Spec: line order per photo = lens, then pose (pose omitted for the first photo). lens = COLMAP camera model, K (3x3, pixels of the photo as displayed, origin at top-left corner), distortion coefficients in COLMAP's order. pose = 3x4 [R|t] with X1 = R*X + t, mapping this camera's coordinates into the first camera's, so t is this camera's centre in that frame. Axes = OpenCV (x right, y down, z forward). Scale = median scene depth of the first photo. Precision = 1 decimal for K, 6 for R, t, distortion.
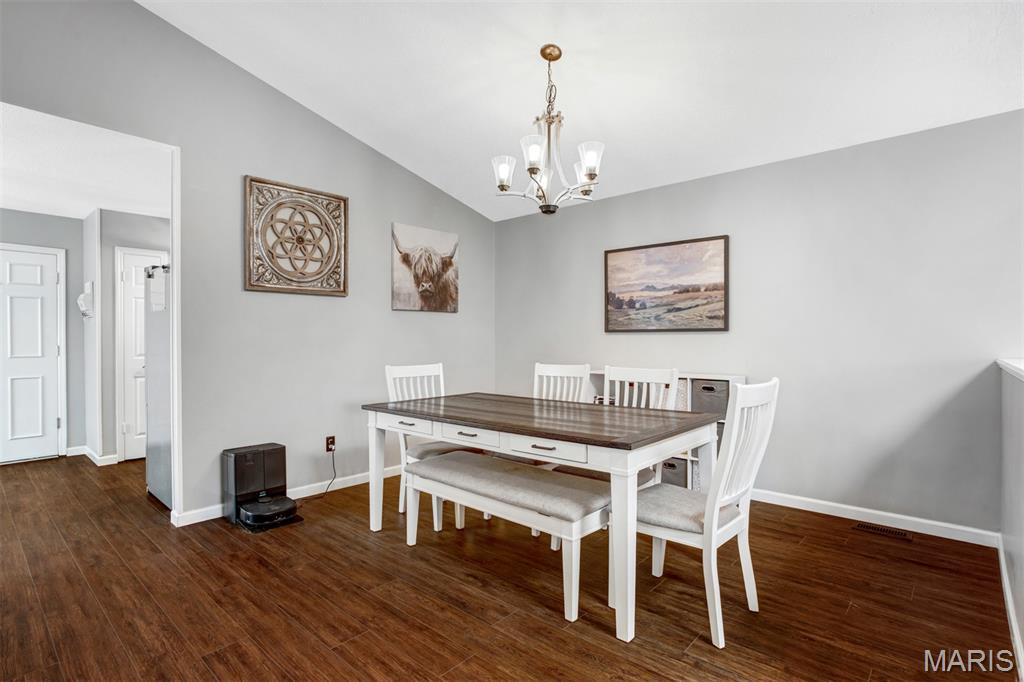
lens RADIAL K [[513.5, 0, 513.0], [0, 513.5, 343.5], [0, 0, 1]] dist [-0.049157, 0.032083]
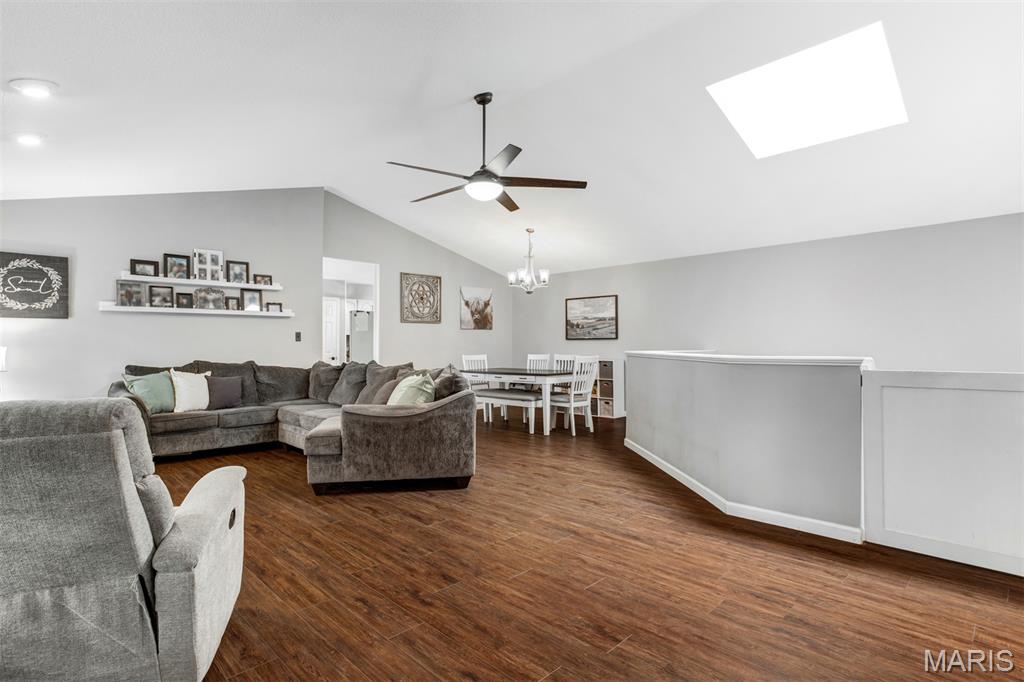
lens RADIAL K [[524.2, 0, 512.0], [0, 524.2, 341.0], [0, 0, 1]] dist [-0.020957, 0.000953]
pose [[0.998243, -0.003458, -0.059153, 0.099536], [0.002519, 0.999870, -0.015944, 0.017055], [0.059201, 0.015767, 0.998122, -1.166560]]
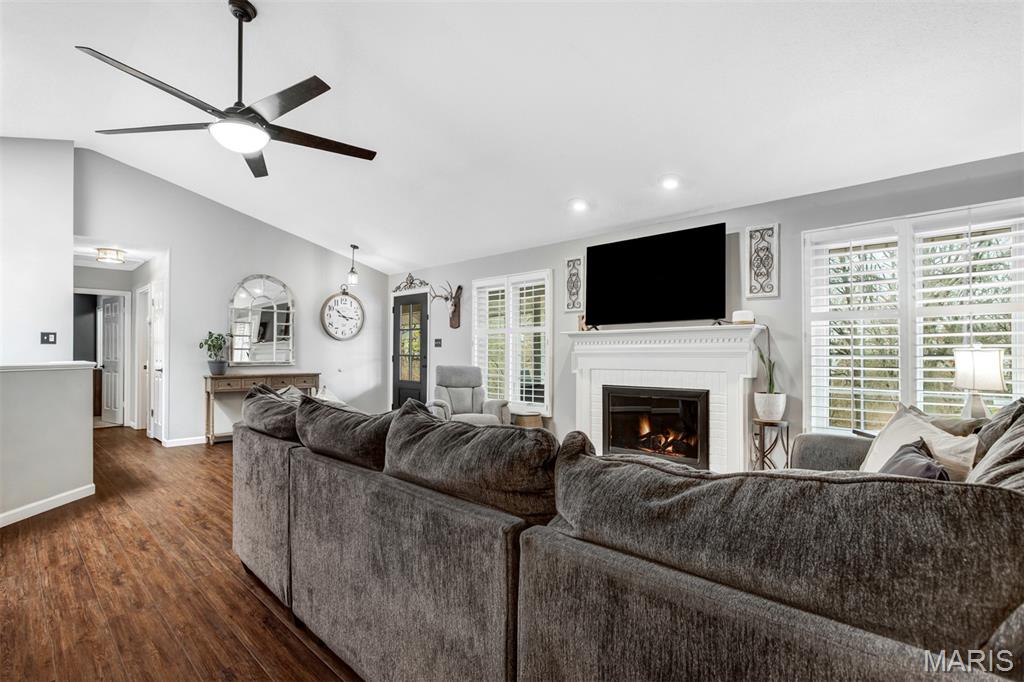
lens RADIAL K [[501.0, 0, 505.3], [0, 501.0, 352.9], [0, 0, 1]] dist [-0.048578, 0.044987]
pose [[-0.998886, 0.001978, 0.047146, -0.468459], [0.002335, 0.999969, 0.007520, 0.004301], [-0.047130, 0.007622, -0.998860, 0.680556]]
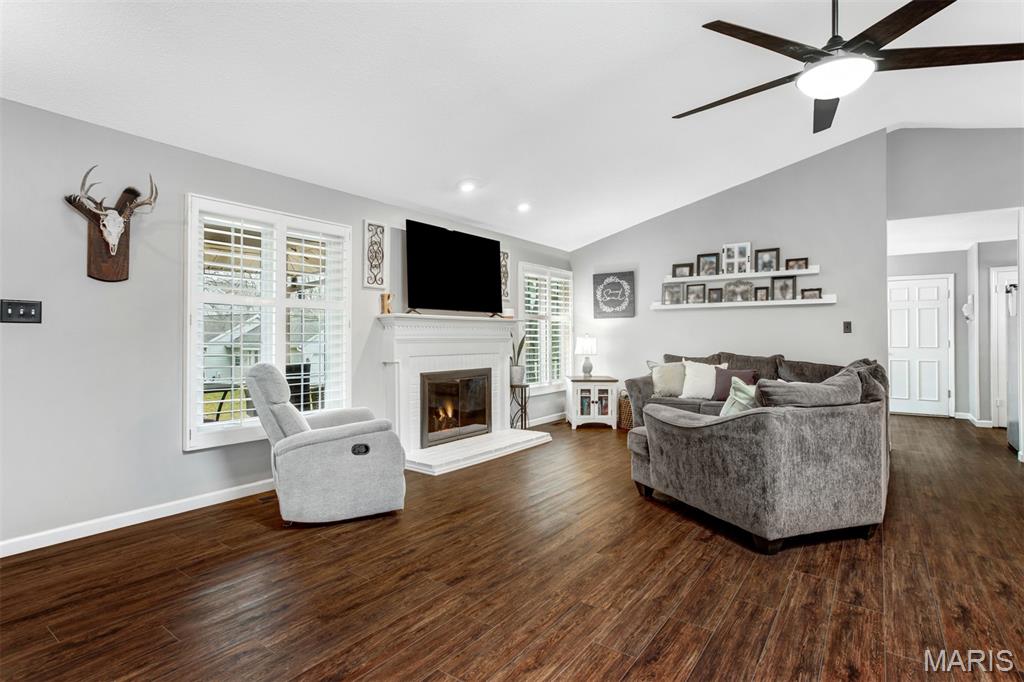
lens RADIAL K [[519.2, 0, 487.1], [0, 519.2, 335.5], [0, 0, 1]] dist [-0.050896, 0.034872]
pose [[0.071829, -0.003749, -0.997410, 0.588025], [-0.008800, 0.999952, -0.004392, 0.010372], [0.997378, 0.009093, 0.071793, -0.546078]]
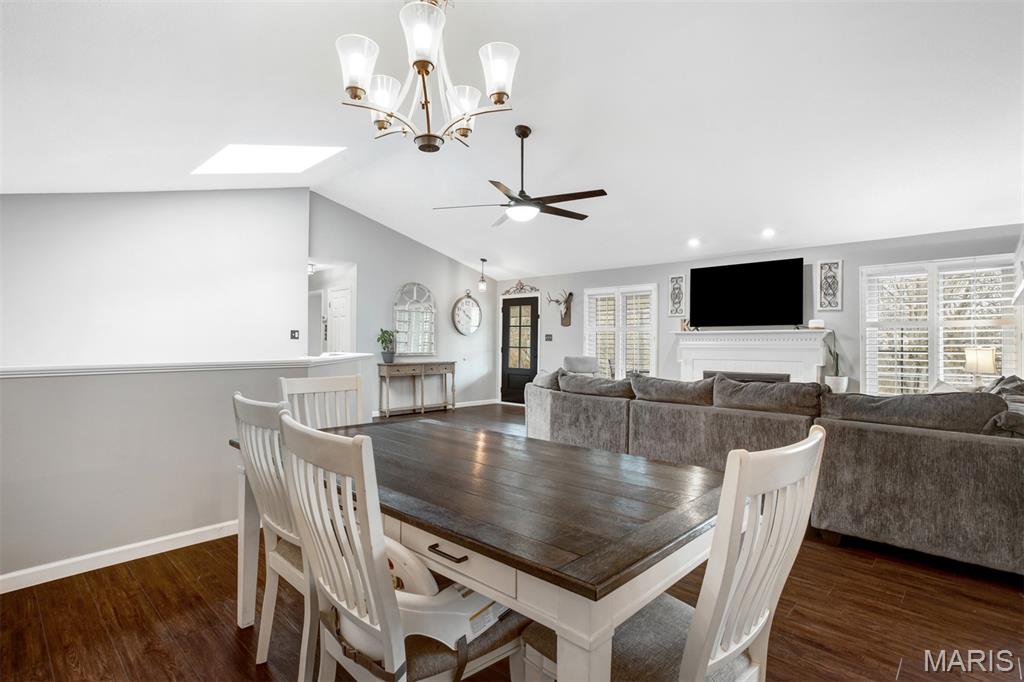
lens RADIAL K [[509.5, 0, 512.0], [0, 509.5, 341.0], [0, 0, 1]] dist [-0.023128, 0.035922]
pose [[-0.999707, -0.002236, 0.024120, -0.029709], [-0.002088, 0.999979, 0.006176, -0.017492], [-0.024133, 0.006124, -0.999690, 1.182198]]
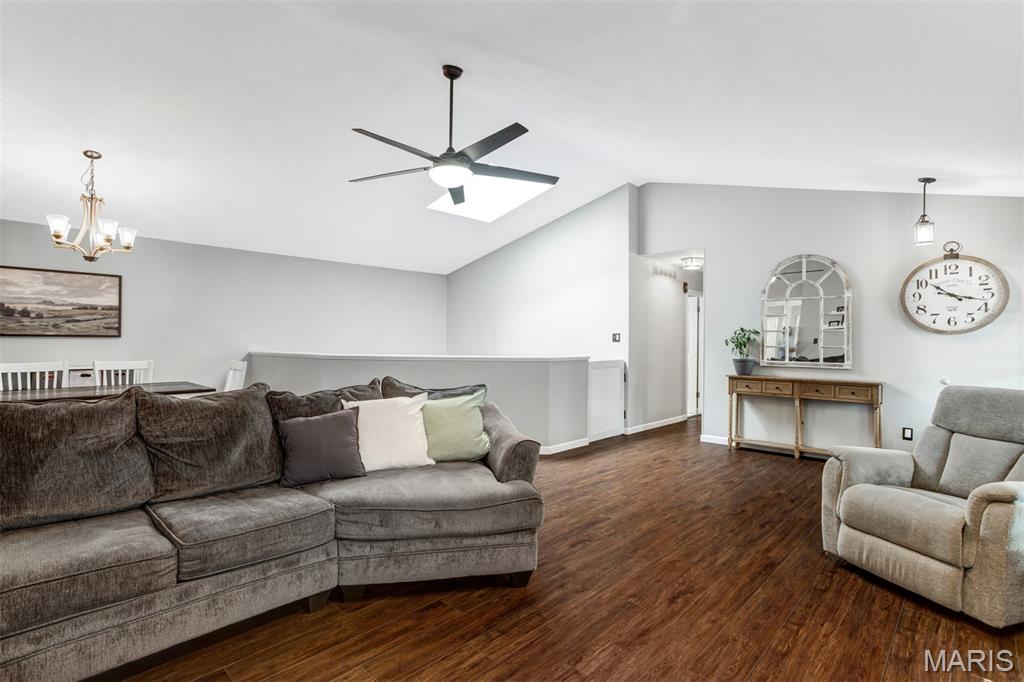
lens RADIAL K [[496.4, 0, 491.4], [0, 496.4, 337.2], [0, 0, 1]] dist [-0.010234, 0.000586]
pose [[0.048943, 0.010275, 0.998749, -0.949620], [-0.001159, 0.999947, -0.010231, -0.010281], [-0.998801, -0.000657, 0.048952, -0.184193]]
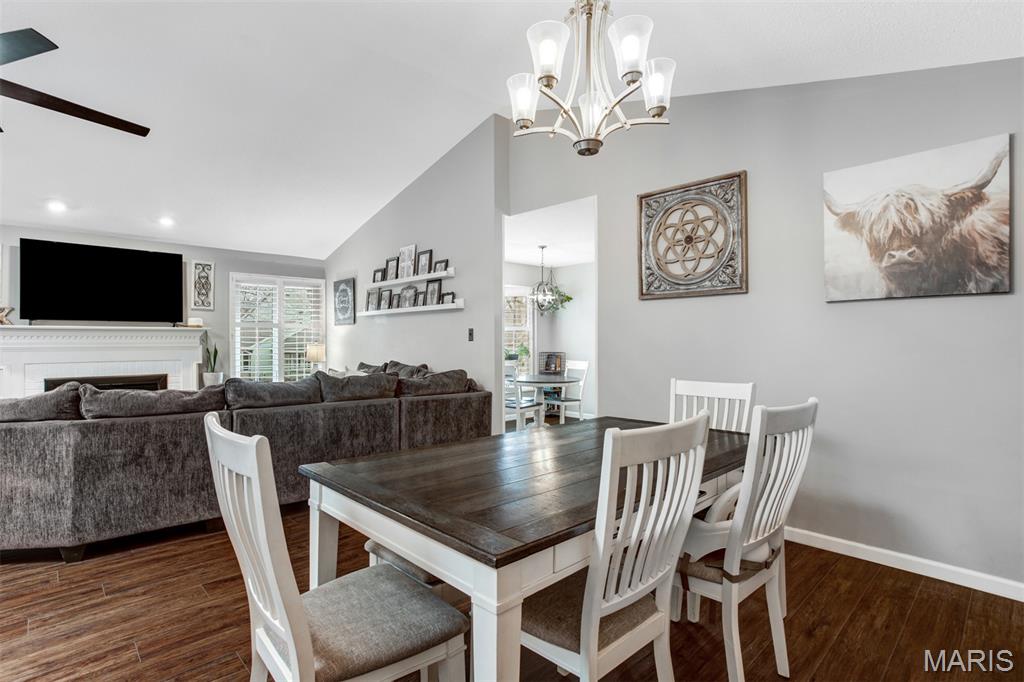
lens RADIAL K [[503.8, 0, 495.5], [0, 503.8, 341.3], [0, 0, 1]] dist [-0.055444, 0.031201]
pose [[-0.103216, 0.001817, -0.994657, 0.503439], [-0.008004, 0.999964, 0.002658, -0.014106], [0.994627, 0.008235, -0.103198, 0.695353]]
